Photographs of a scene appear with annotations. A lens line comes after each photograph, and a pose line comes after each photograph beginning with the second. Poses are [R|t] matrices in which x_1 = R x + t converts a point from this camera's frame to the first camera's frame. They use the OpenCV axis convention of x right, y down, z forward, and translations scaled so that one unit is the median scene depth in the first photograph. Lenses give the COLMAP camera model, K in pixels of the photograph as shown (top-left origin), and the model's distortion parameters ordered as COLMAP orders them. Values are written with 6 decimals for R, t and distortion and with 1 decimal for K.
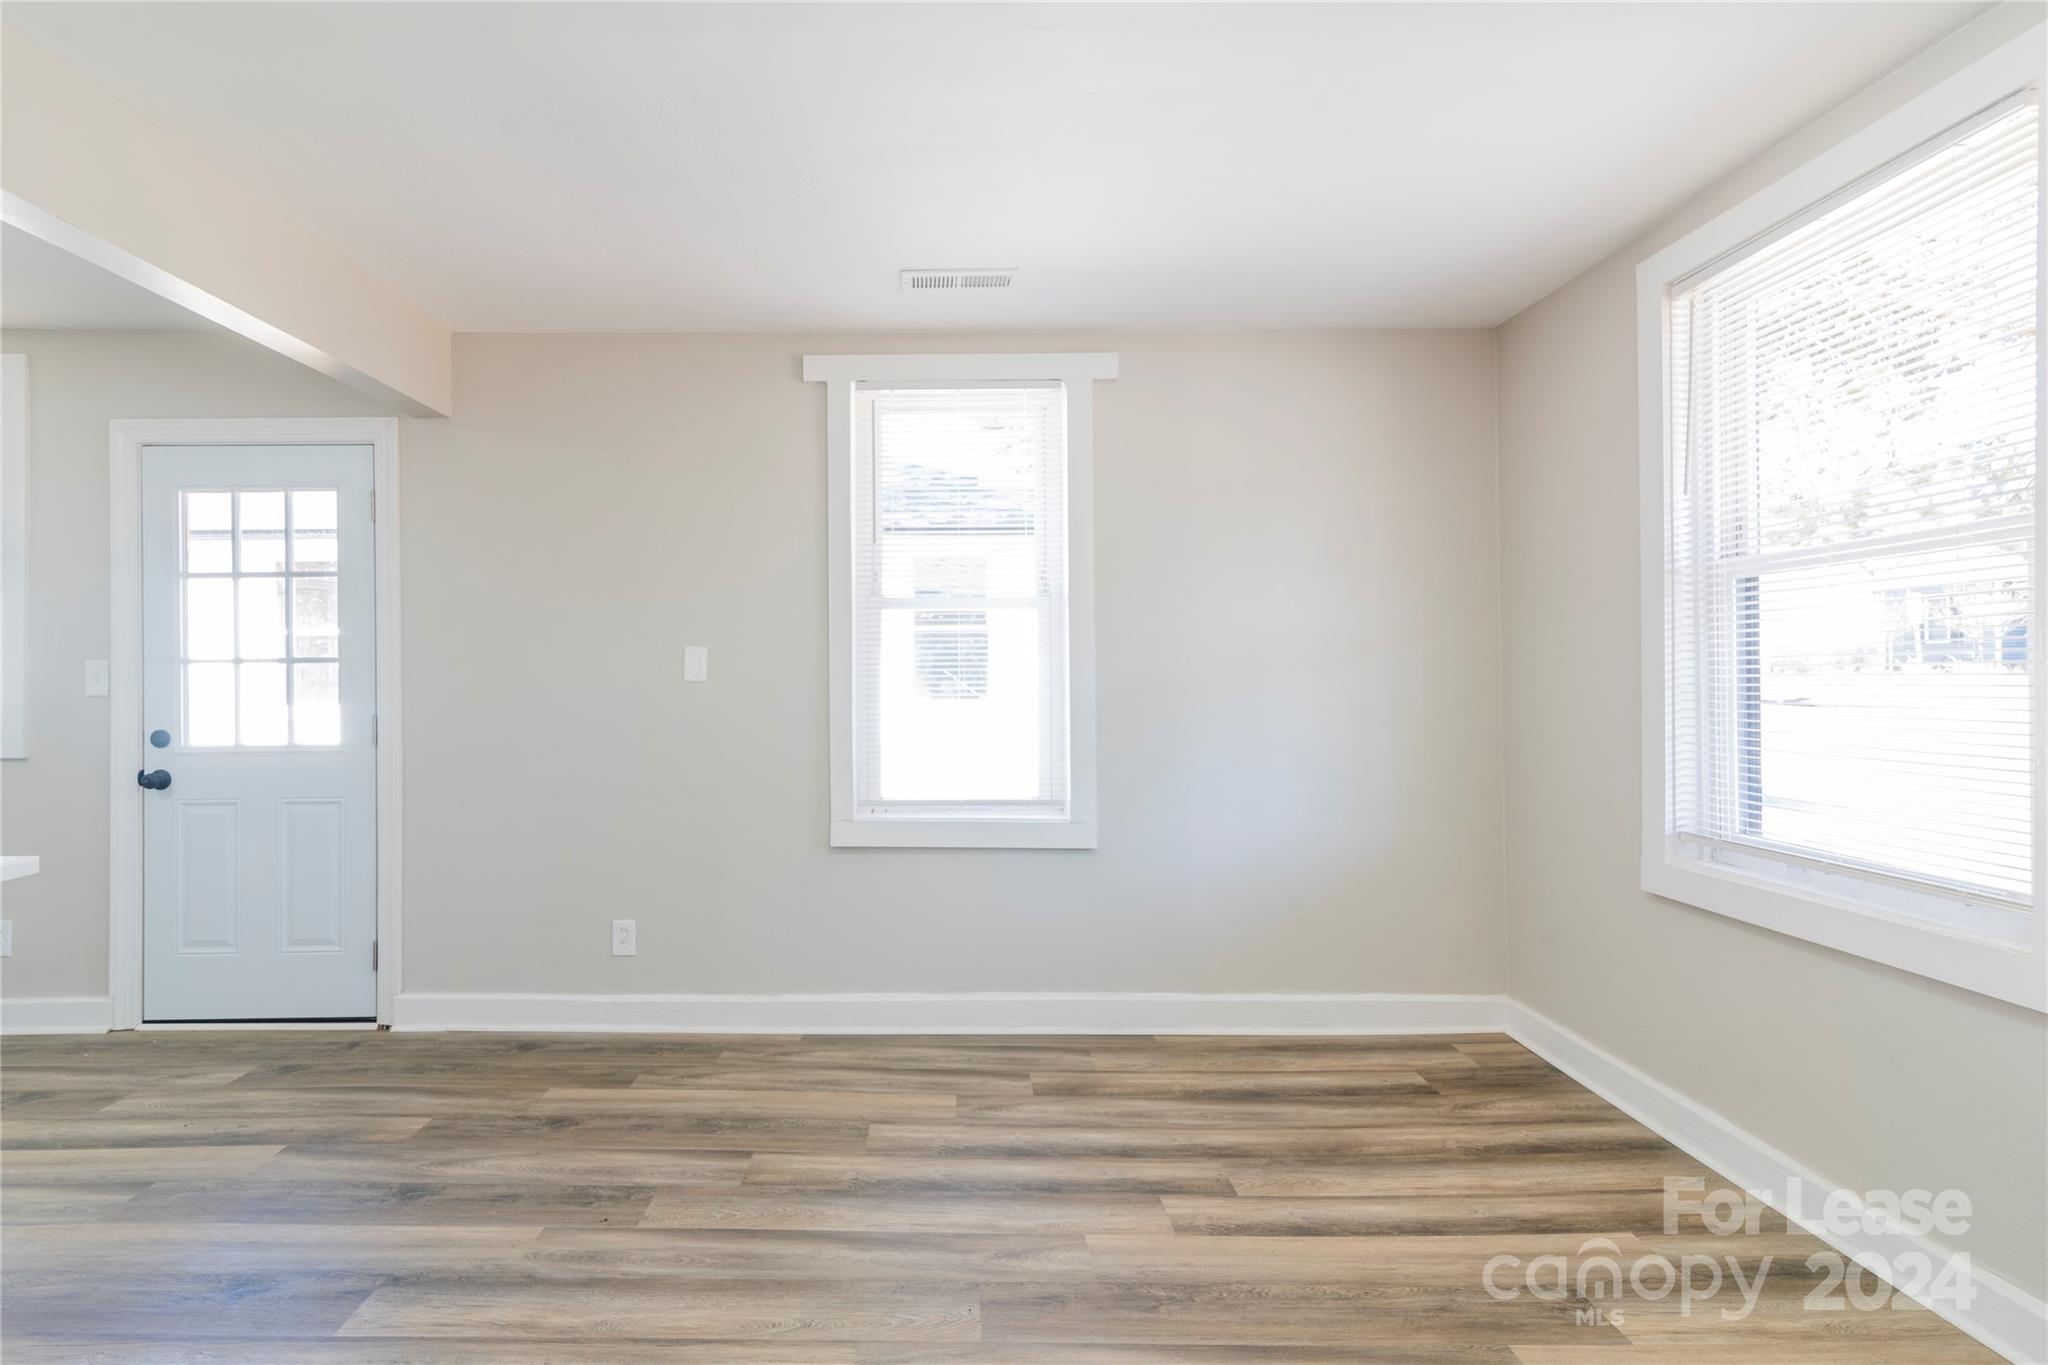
lens RADIAL K [[966.7, 0, 957.1], [0, 966.7, 666.4], [0, 0, 1]] dist [0.016975, -0.001161]
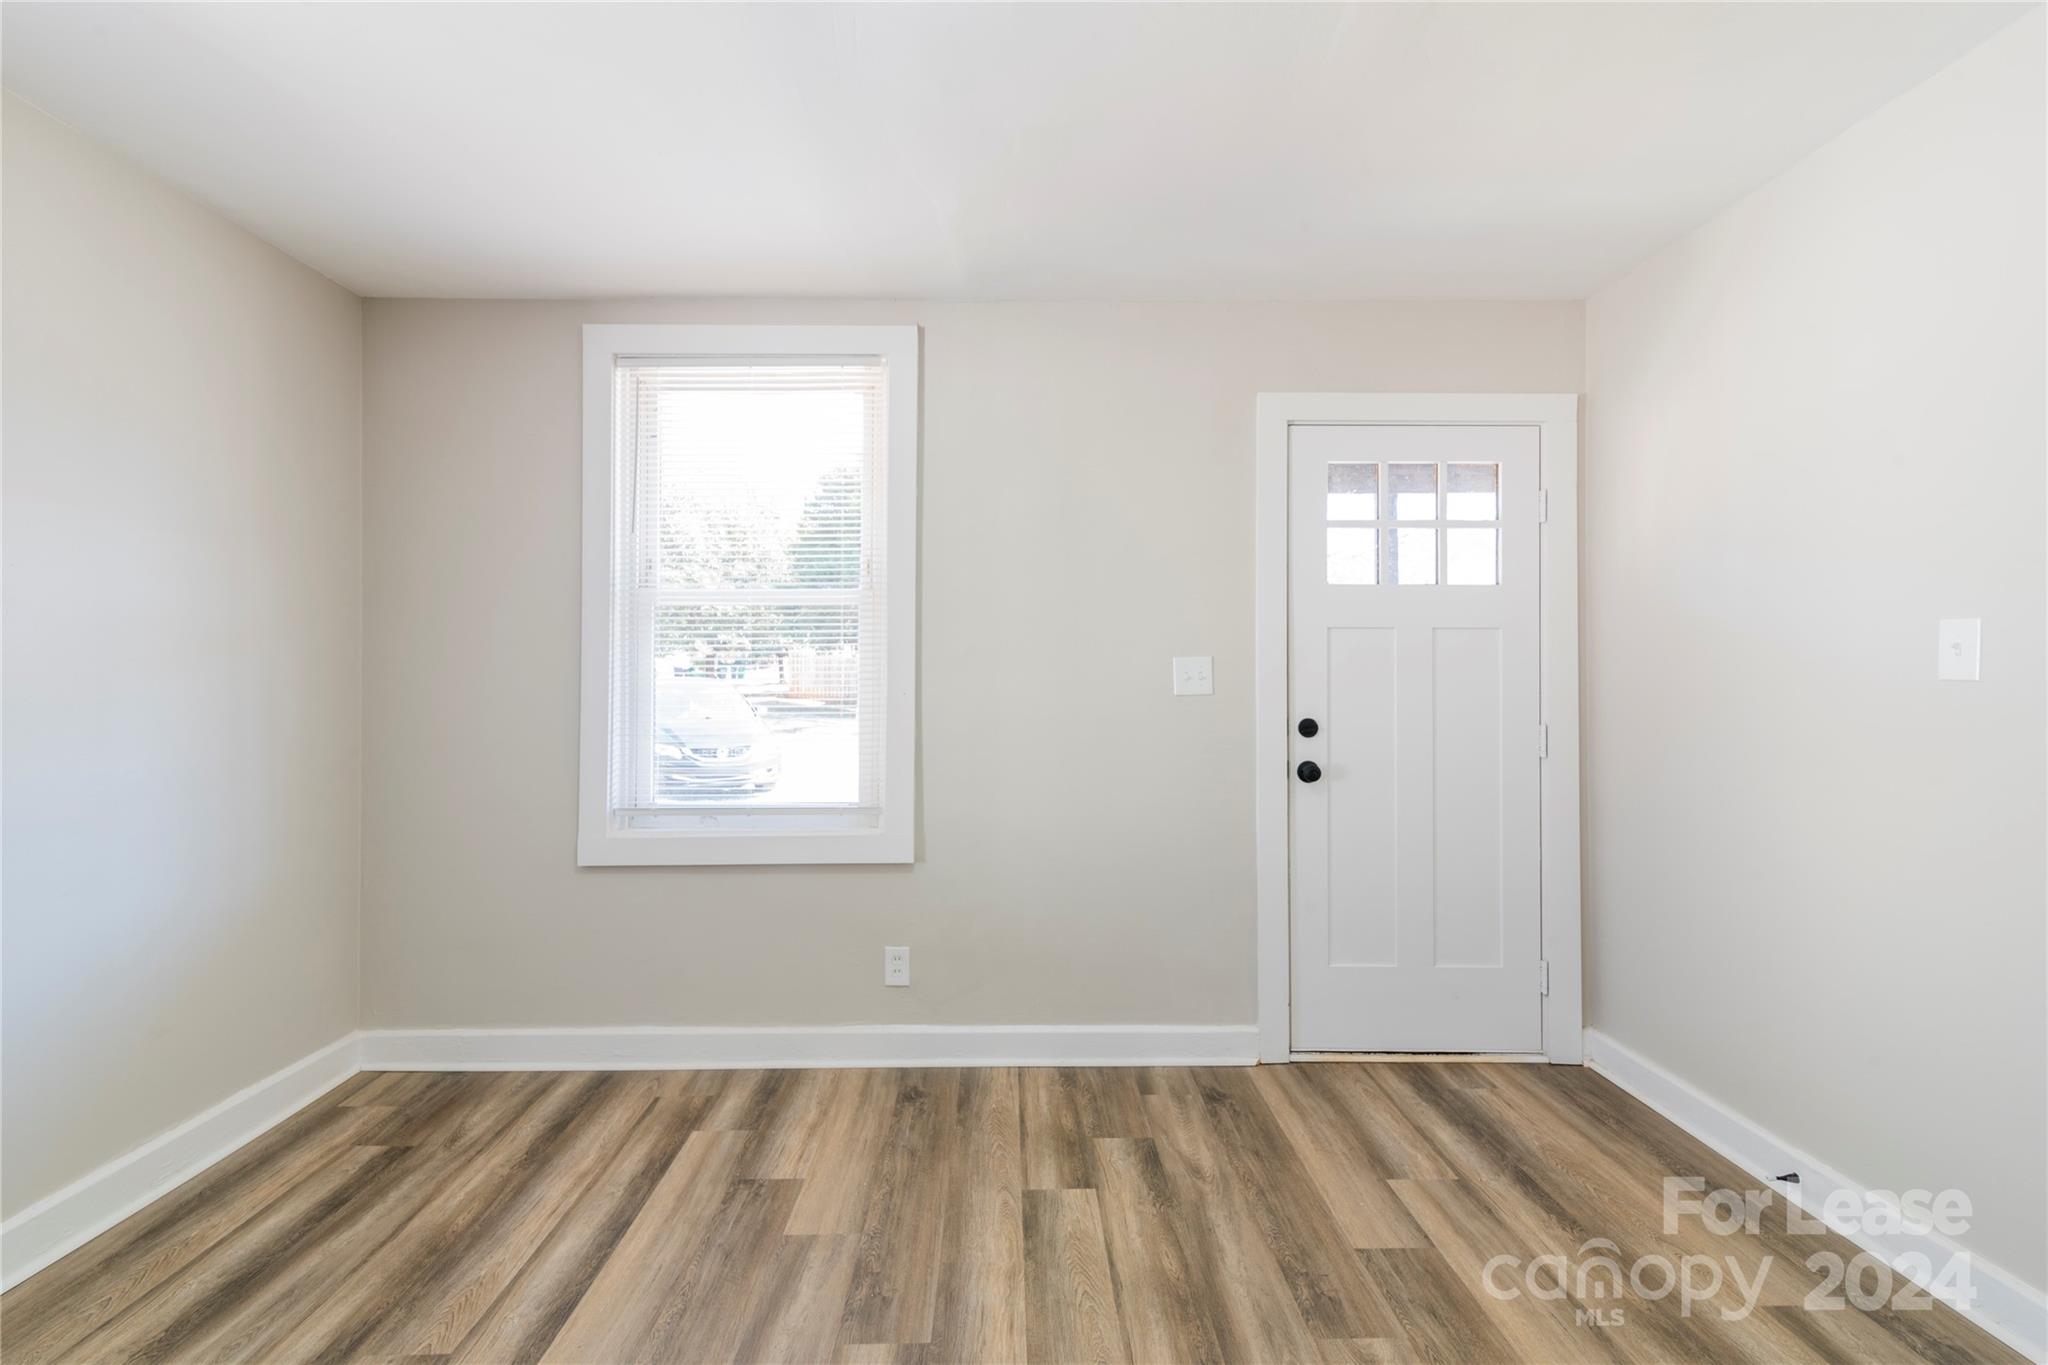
lens RADIAL K [[938.2, 0, 1006.5], [0, 938.2, 668.2], [0, 0, 1]] dist [0.011176, -0.000149]
pose [[-0.003492, 0.015254, 0.999878, -0.365590], [-0.009226, 0.999841, -0.015286, 0.007034], [-0.999951, -0.009278, -0.003351, 0.441888]]
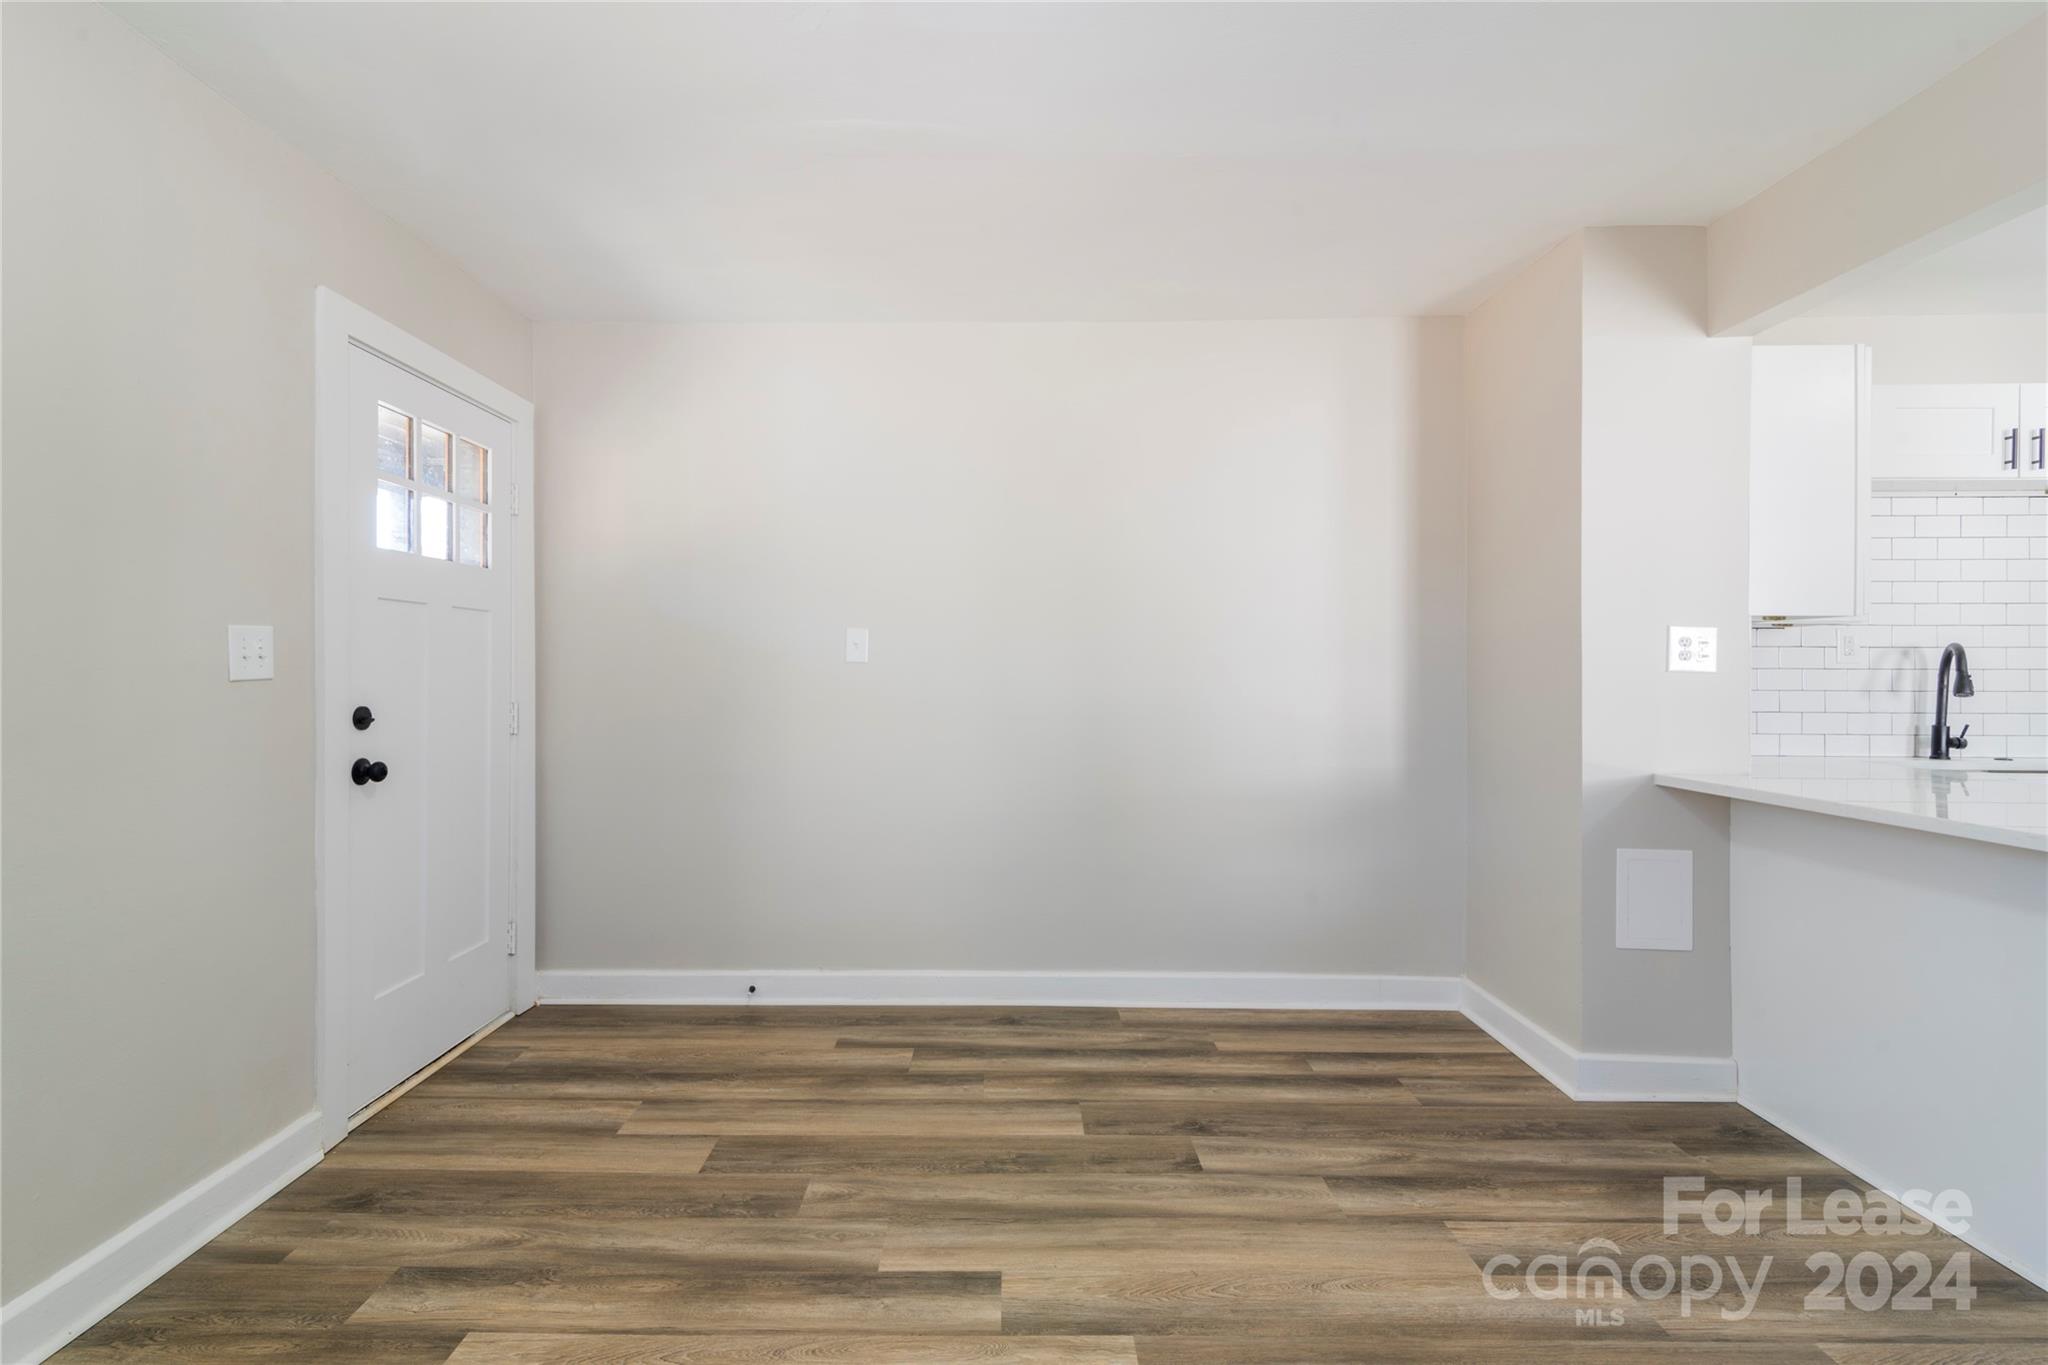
lens RADIAL K [[938.2, 0, 1006.5], [0, 938.2, 668.2], [0, 0, 1]] dist [0.011176, -0.000149]
pose [[-0.999969, 0.000851, 0.007835, 0.063465], [0.000786, 0.999965, -0.008323, 0.015909], [-0.007842, -0.008316, -0.999935, 0.934117]]
